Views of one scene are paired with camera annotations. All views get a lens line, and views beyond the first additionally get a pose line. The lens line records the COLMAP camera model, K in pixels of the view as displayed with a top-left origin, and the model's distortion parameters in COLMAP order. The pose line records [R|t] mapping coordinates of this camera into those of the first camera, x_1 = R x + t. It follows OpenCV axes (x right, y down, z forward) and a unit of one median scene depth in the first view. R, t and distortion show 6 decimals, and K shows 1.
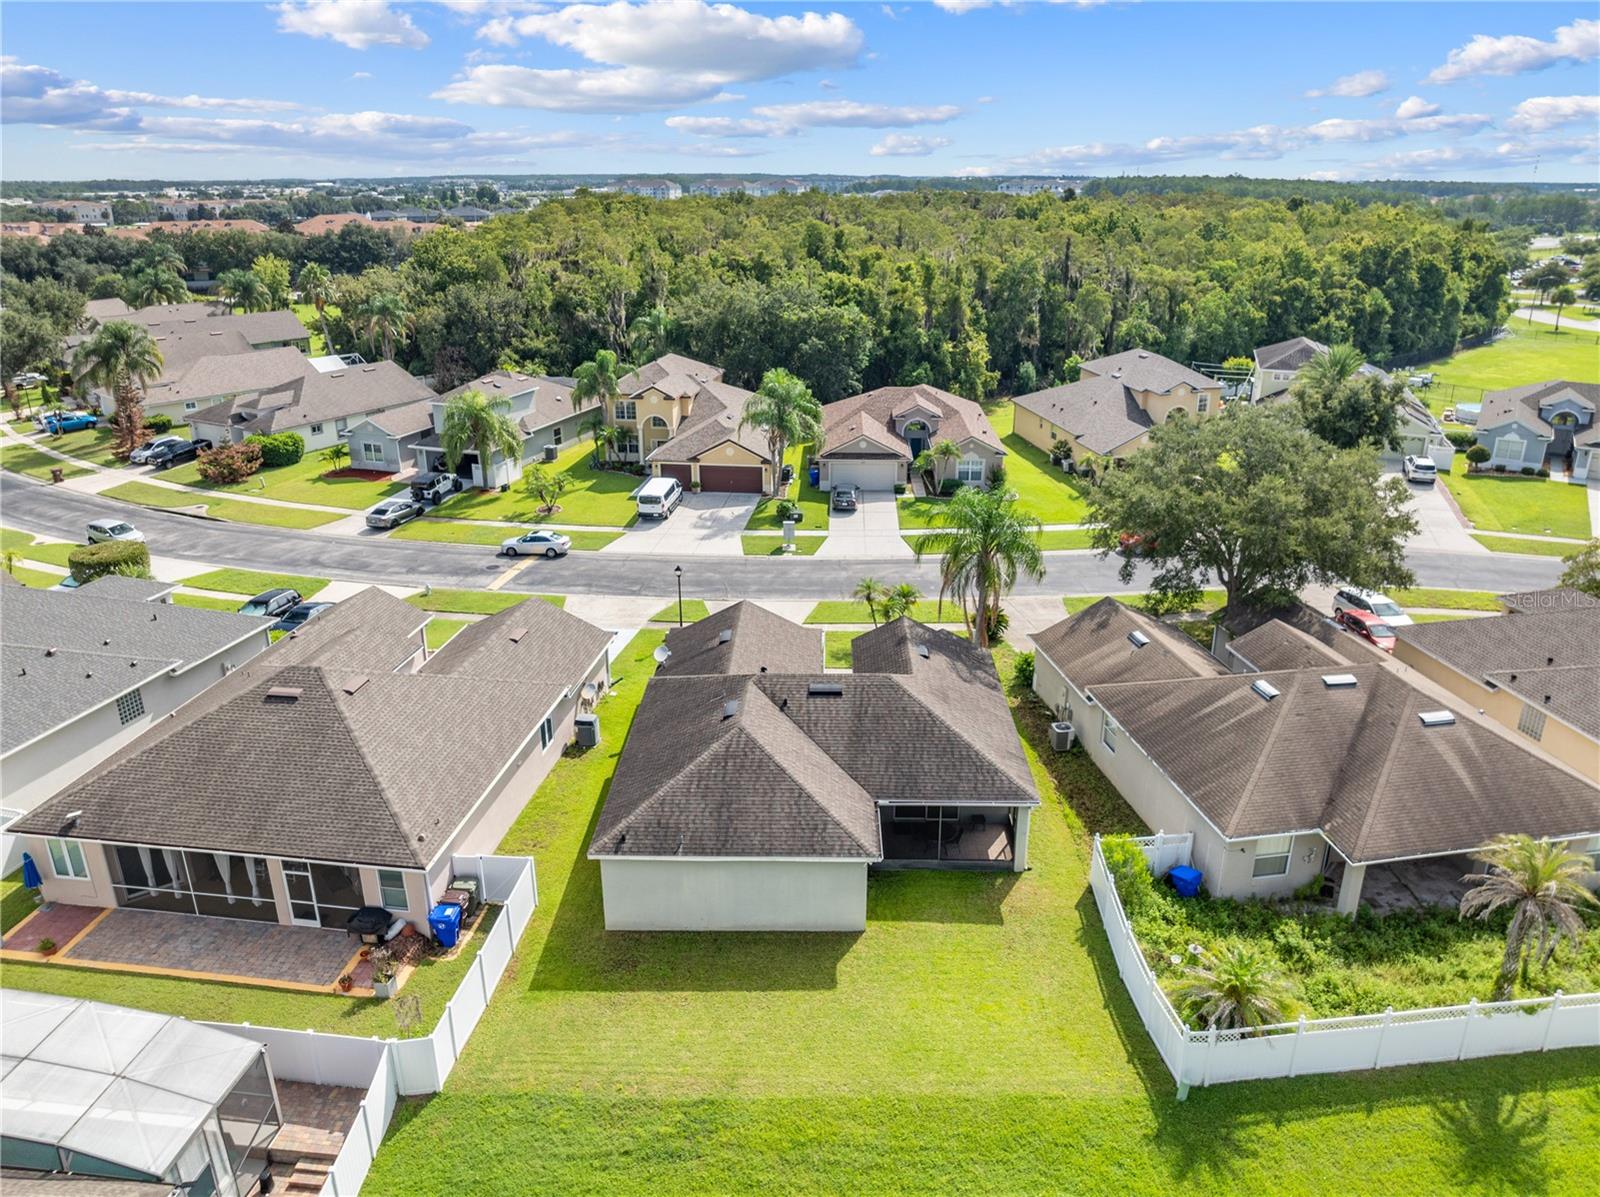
lens RADIAL K [[1129.4, 0, 805.7], [0, 1129.4, 595.4], [0, 0, 1]] dist [-0.037026, 0.002388]
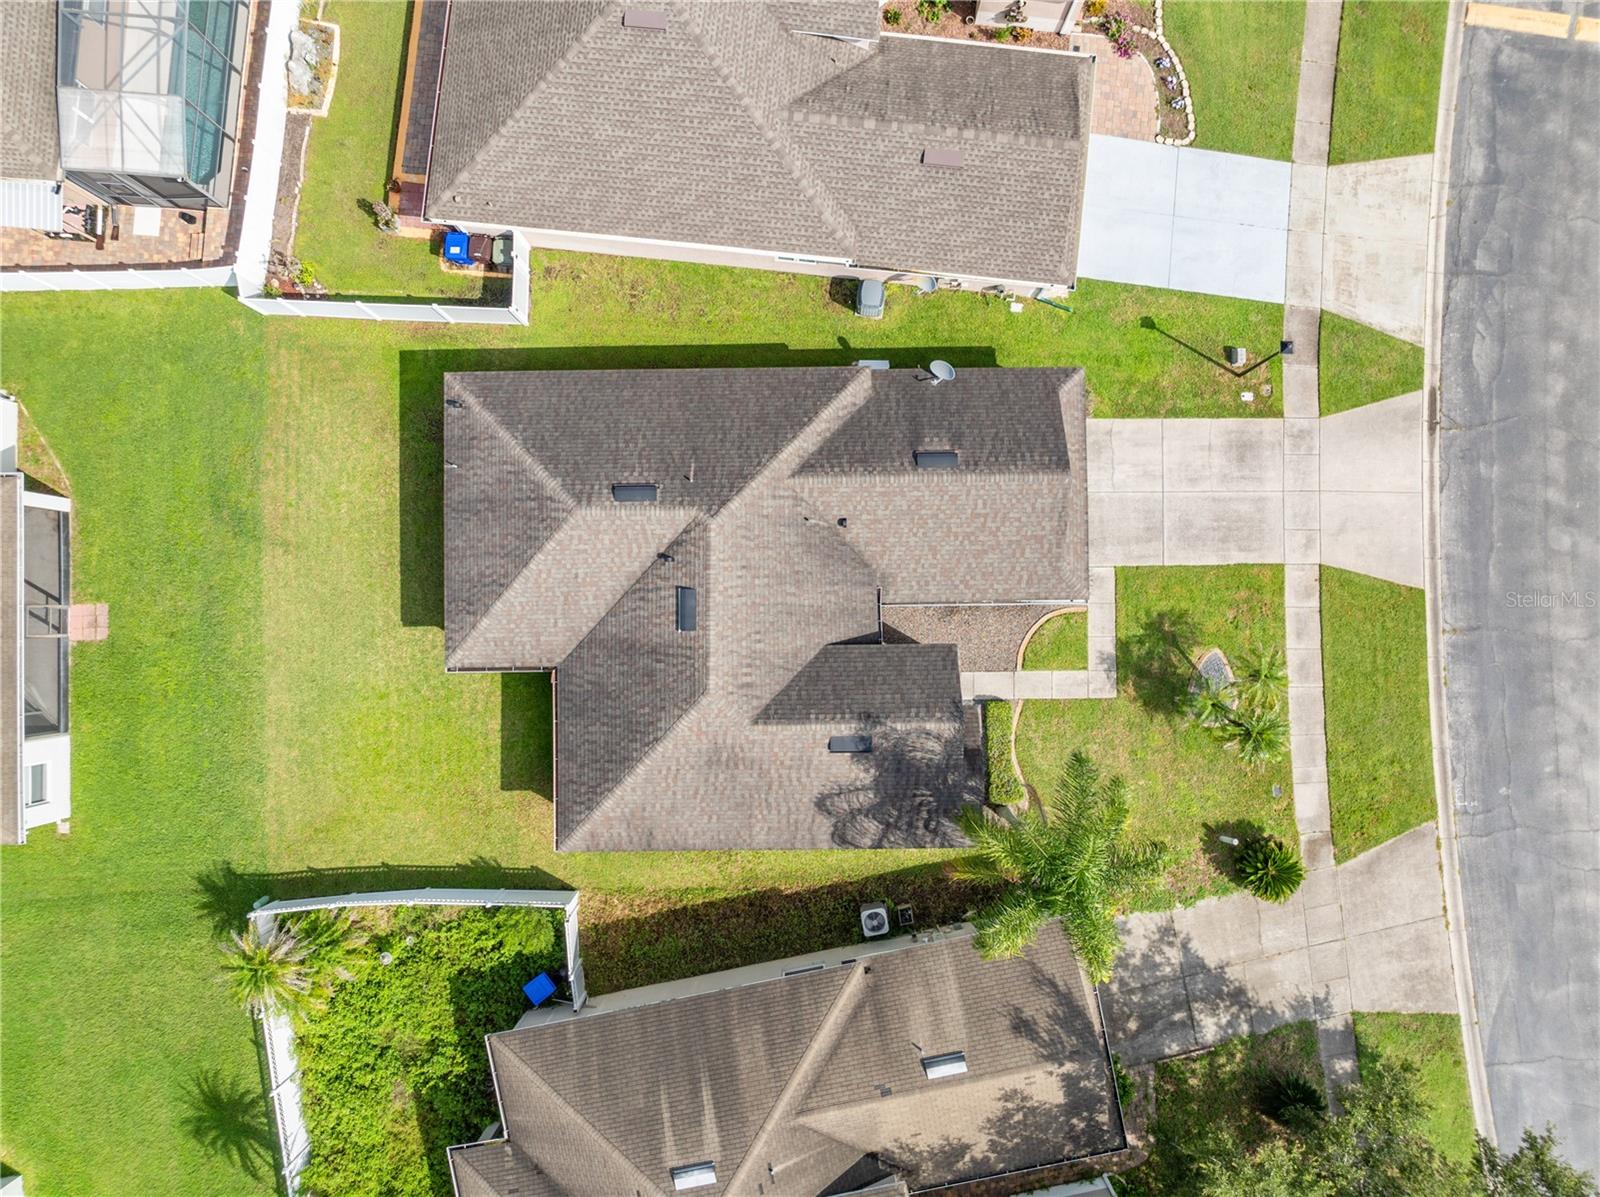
lens RADIAL K [[1123.9, 0, 805.2], [0, 1123.9, 593.3], [0, 0, 1]] dist [-0.034543, -0.002087]
pose [[0.030706, 0.999172, -0.026691, 0.015255], [-0.343548, 0.035627, 0.938459, -0.344105], [0.938633, -0.019647, 0.344357, 0.413985]]
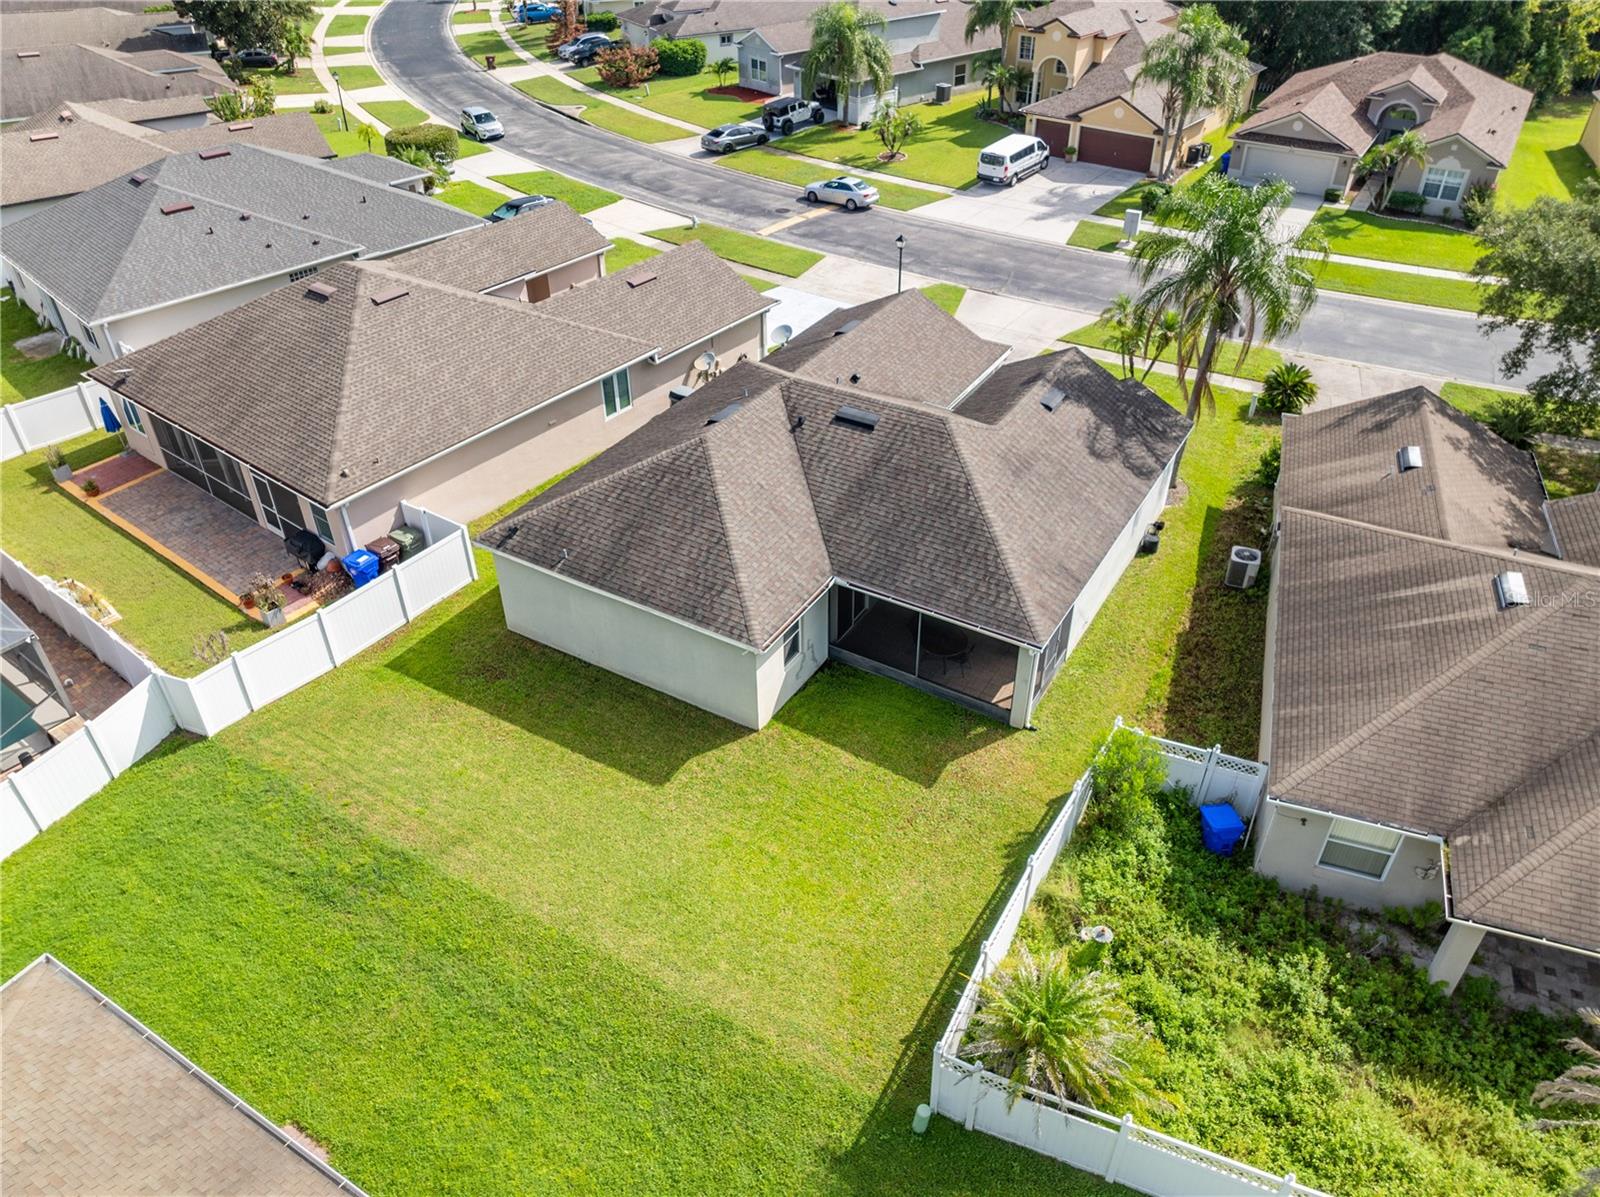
lens RADIAL K [[1123.9, 0, 805.2], [0, 1123.9, 593.3], [0, 0, 1]] dist [-0.034543, -0.002087]
pose [[0.867982, 0.290405, -0.402831, 0.163681], [-0.170320, 0.936071, 0.307834, -0.015505], [0.466474, -0.198584, 0.861955, 0.164596]]
